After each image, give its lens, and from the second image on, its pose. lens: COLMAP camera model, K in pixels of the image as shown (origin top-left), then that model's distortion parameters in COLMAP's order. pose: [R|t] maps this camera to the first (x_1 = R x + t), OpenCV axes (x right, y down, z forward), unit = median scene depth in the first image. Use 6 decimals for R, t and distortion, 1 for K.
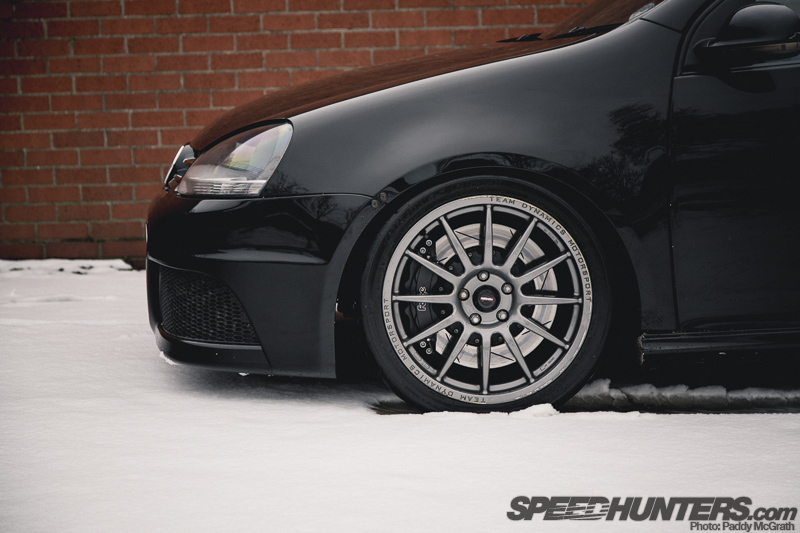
lens RADIAL K [[1785.7, 0, 400.0], [0, 1785.7, 266.5], [0, 0, 1]] dist [0.035060, 0.037856]
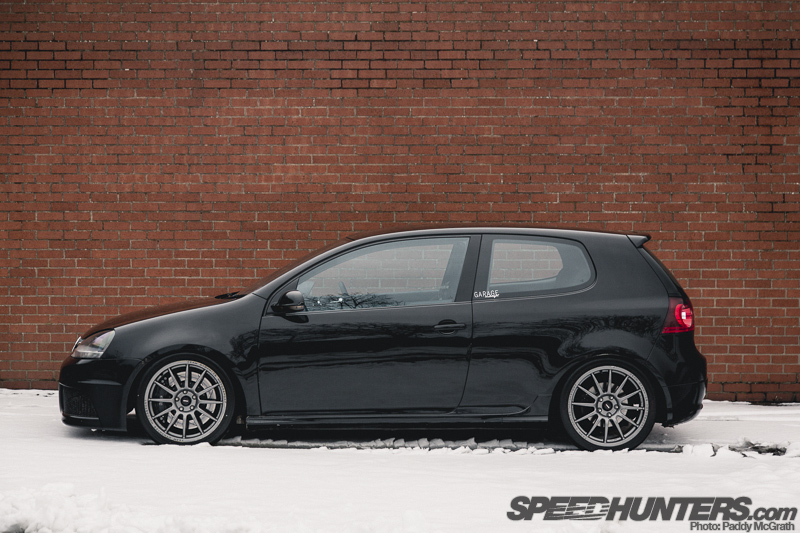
lens RADIAL K [[1438.7, 0, 400.0], [0, 1438.7, 266.5], [0, 0, 1]] dist [-0.037794, 0.025584]
pose [[0.999267, 0.027886, 0.026228, 0.292364], [-0.024852, 0.993661, -0.109637, 0.044317], [-0.029119, 0.108905, 0.993626, -1.066150]]
